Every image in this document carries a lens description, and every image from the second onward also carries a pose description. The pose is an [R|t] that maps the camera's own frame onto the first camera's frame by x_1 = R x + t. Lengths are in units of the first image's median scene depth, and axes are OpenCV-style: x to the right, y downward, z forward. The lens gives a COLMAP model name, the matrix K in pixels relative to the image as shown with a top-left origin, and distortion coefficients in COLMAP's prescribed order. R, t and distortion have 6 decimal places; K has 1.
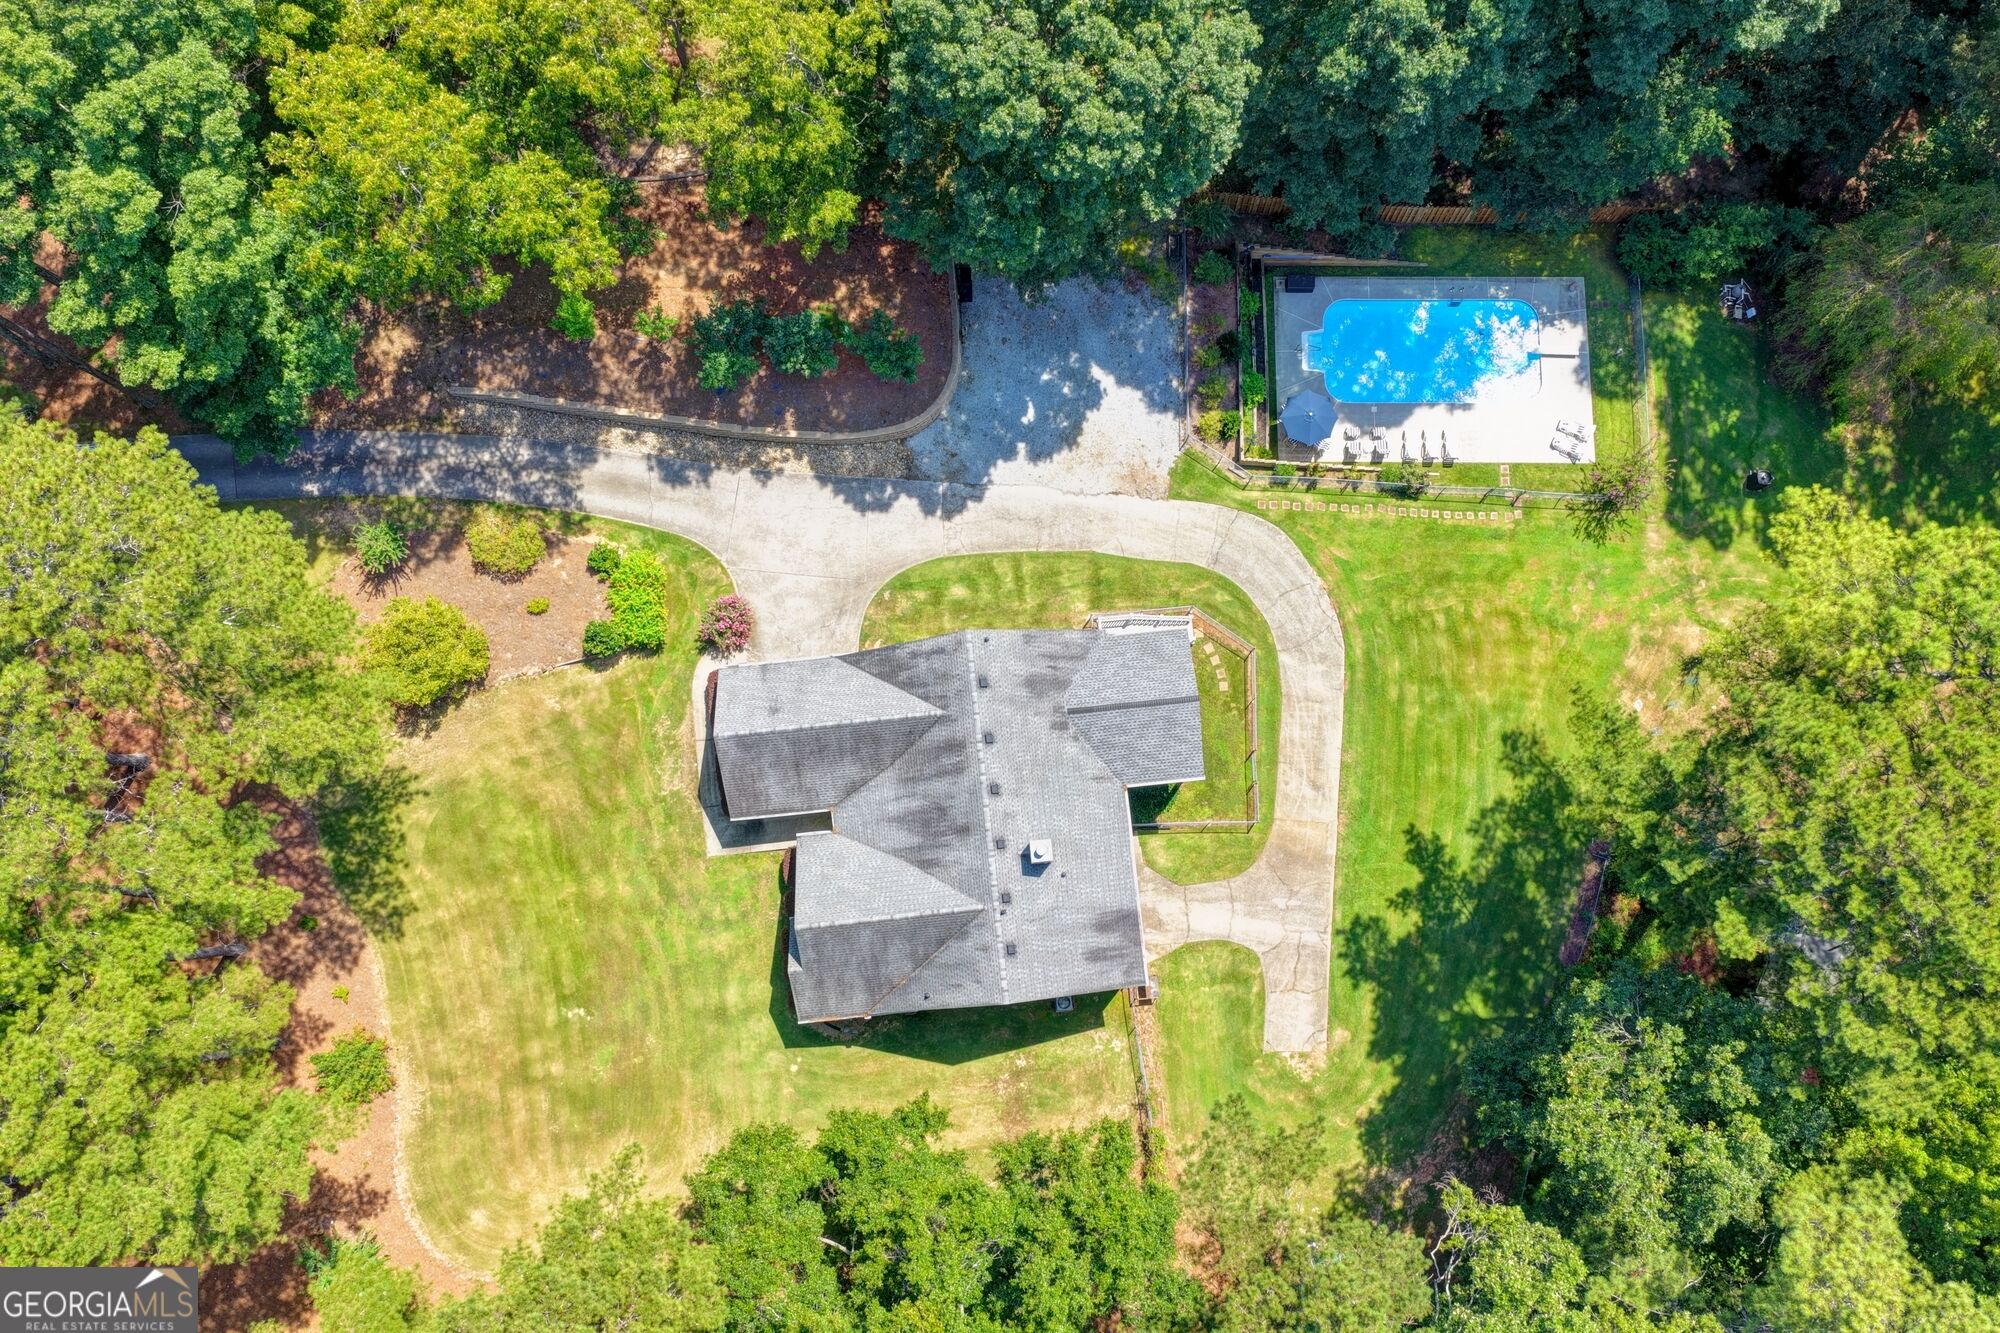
lens RADIAL K [[1663.3, 0, 994.9], [0, 1663.3, 662.1], [0, 0, 1]] dist [-0.017950, 0.043473]
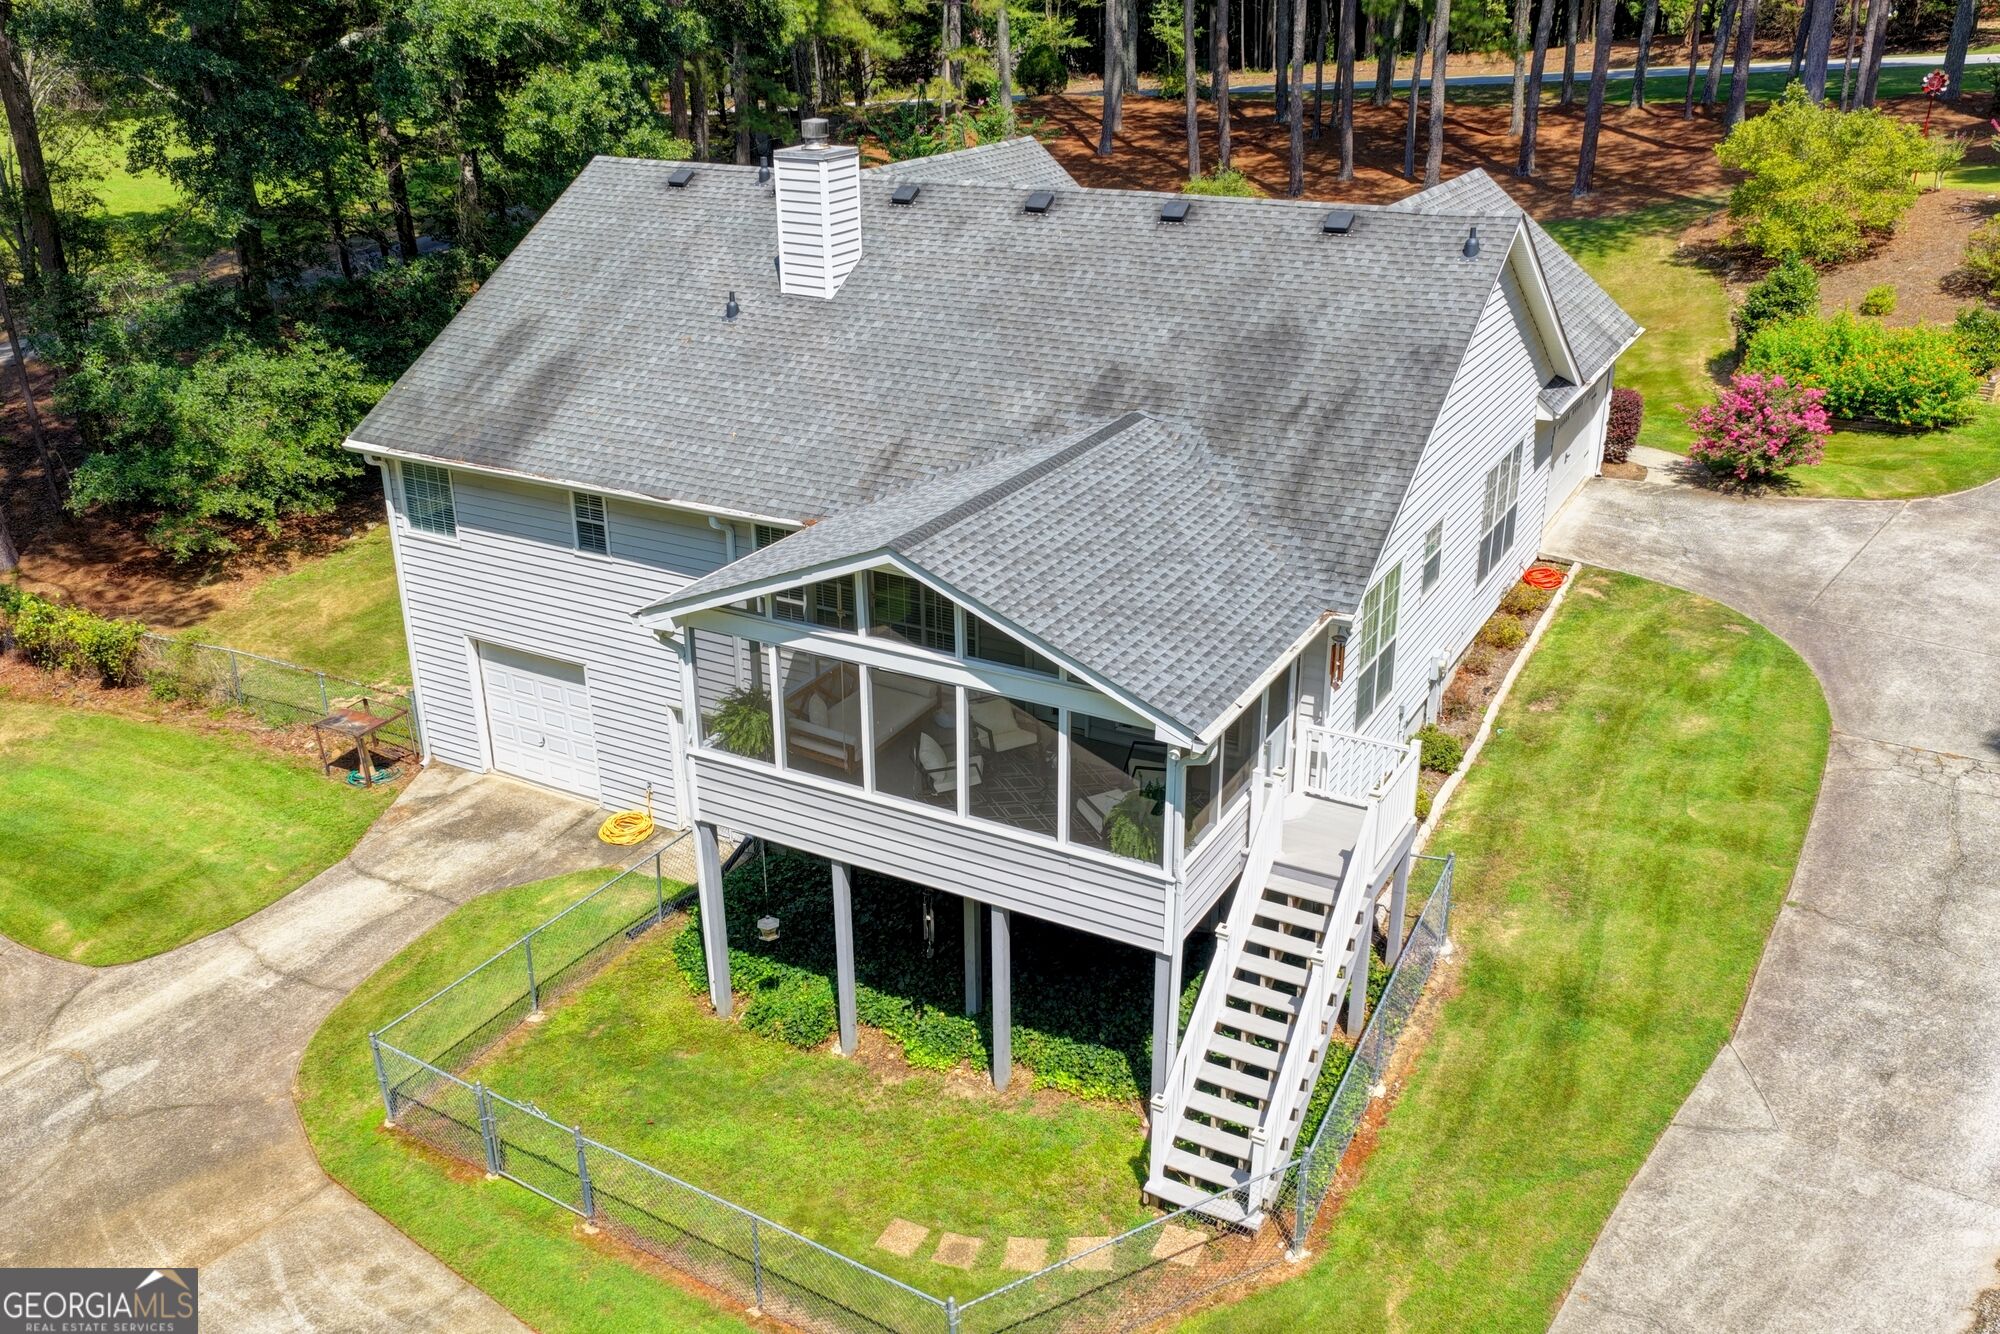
lens RADIAL K [[1663.3, 0, 1001.3], [0, 1663.3, 658.8], [0, 0, 1]] dist [-0.017950, 0.043473]
pose [[-0.572071, 0.344195, -0.744490, 0.266660], [-0.808059, -0.080886, 0.583522, -0.114443], [0.140627, 0.935408, 0.324402, 0.880433]]
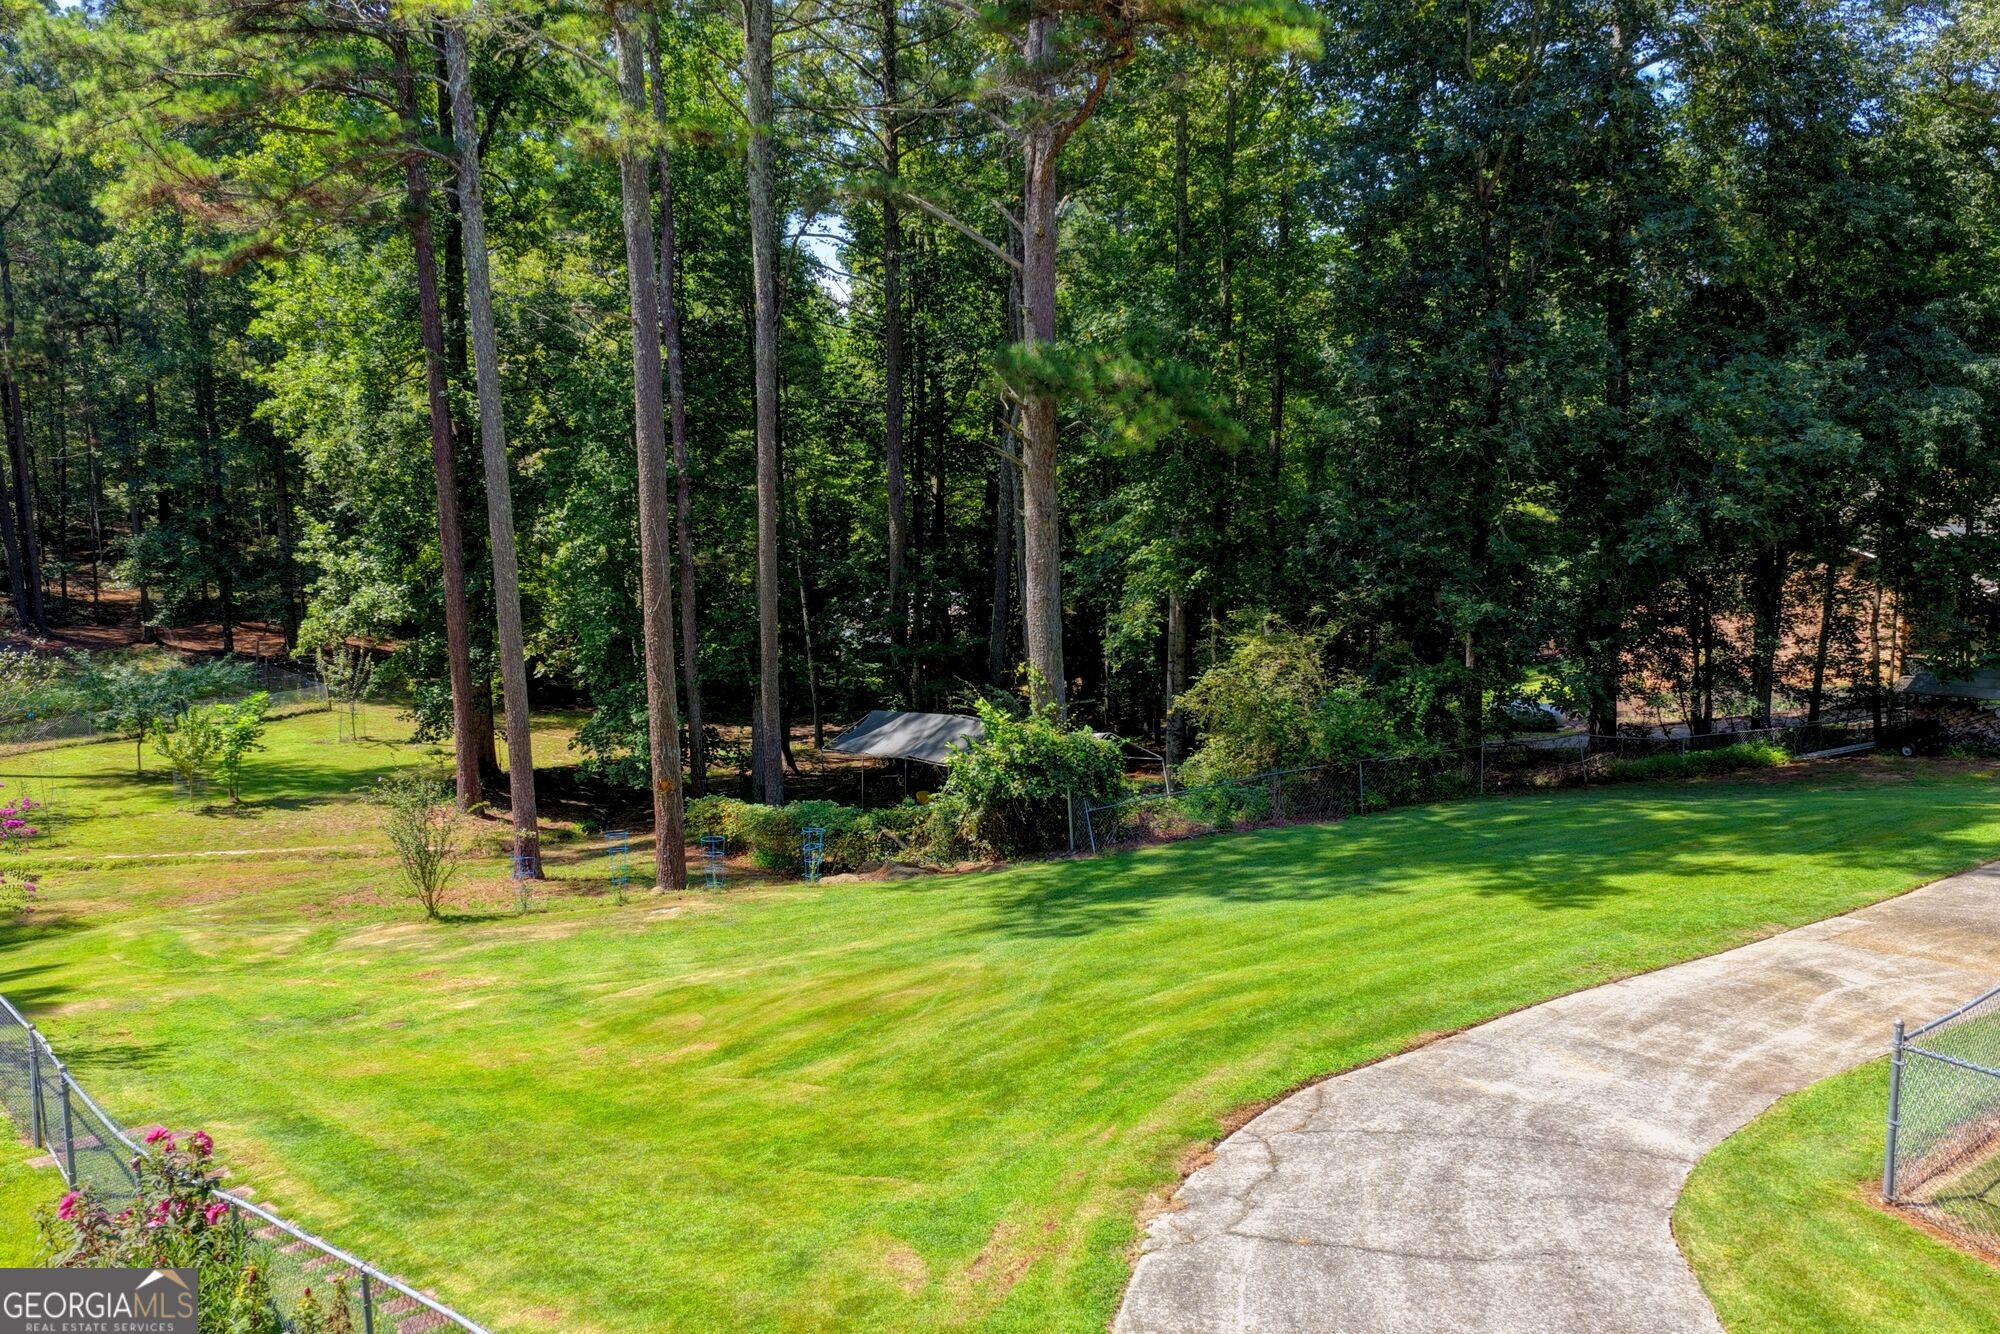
lens RADIAL K [[1663.3, 0, 999.4], [0, 1663.3, 660.9], [0, 0, 1]] dist [-0.017950, 0.043473]
pose [[-0.678012, -0.079991, 0.730686, 0.109349], [0.729694, 0.046554, 0.682188, -0.160424], [-0.088585, 0.995708, 0.026805, 0.978227]]
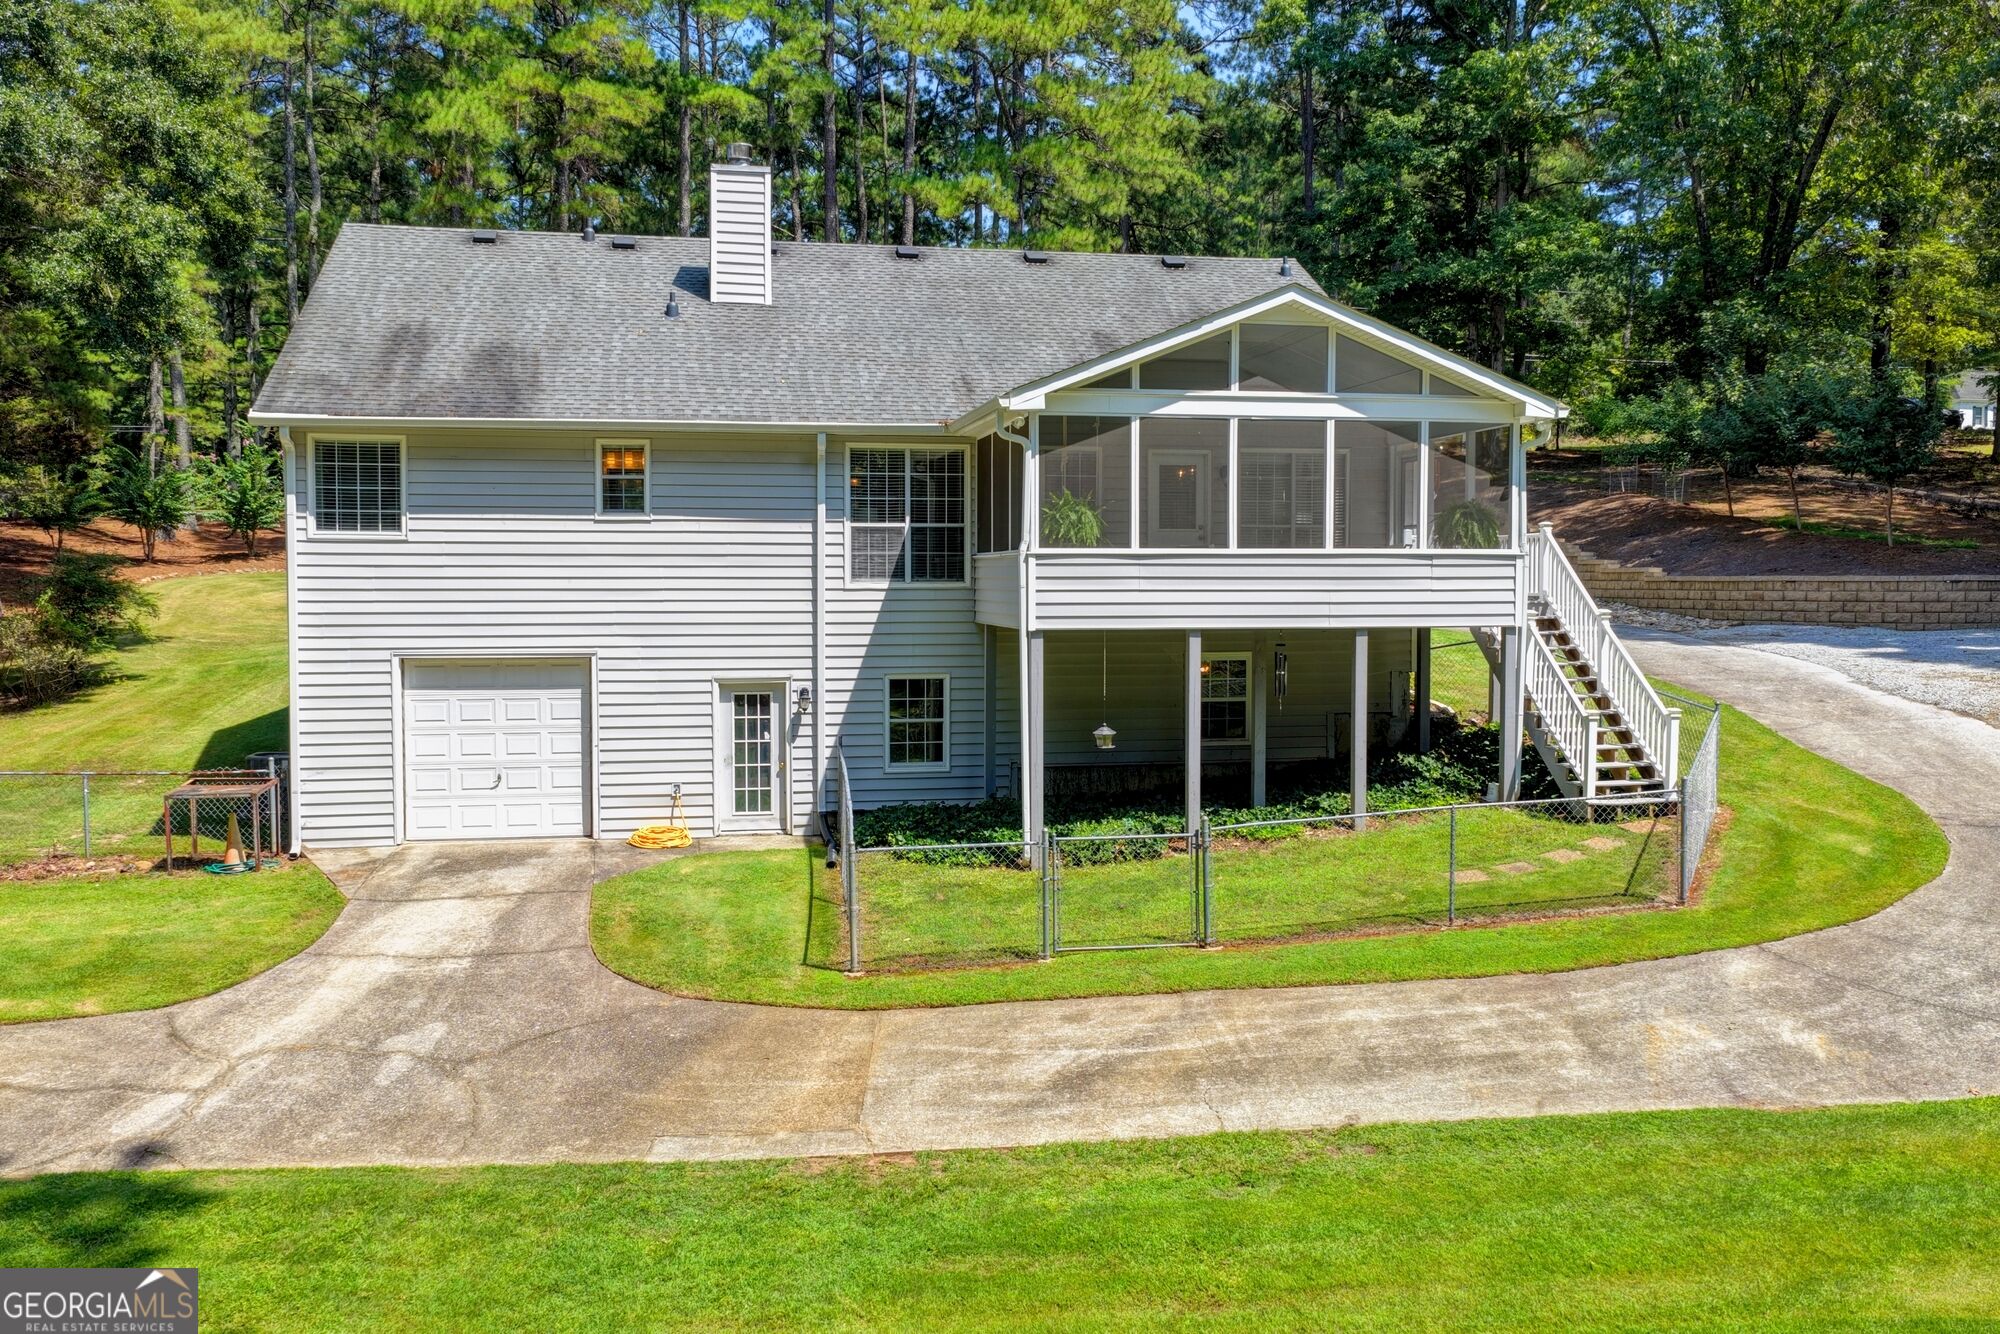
lens RADIAL K [[1663.3, 0, 997.0], [0, 1663.3, 664.4], [0, 0, 1]] dist [-0.017950, 0.043473]
pose [[0.087169, 0.072571, -0.993547, 0.356039], [-0.985532, 0.151807, -0.075377, 0.090006], [0.145357, 0.985742, 0.084753, 0.961161]]
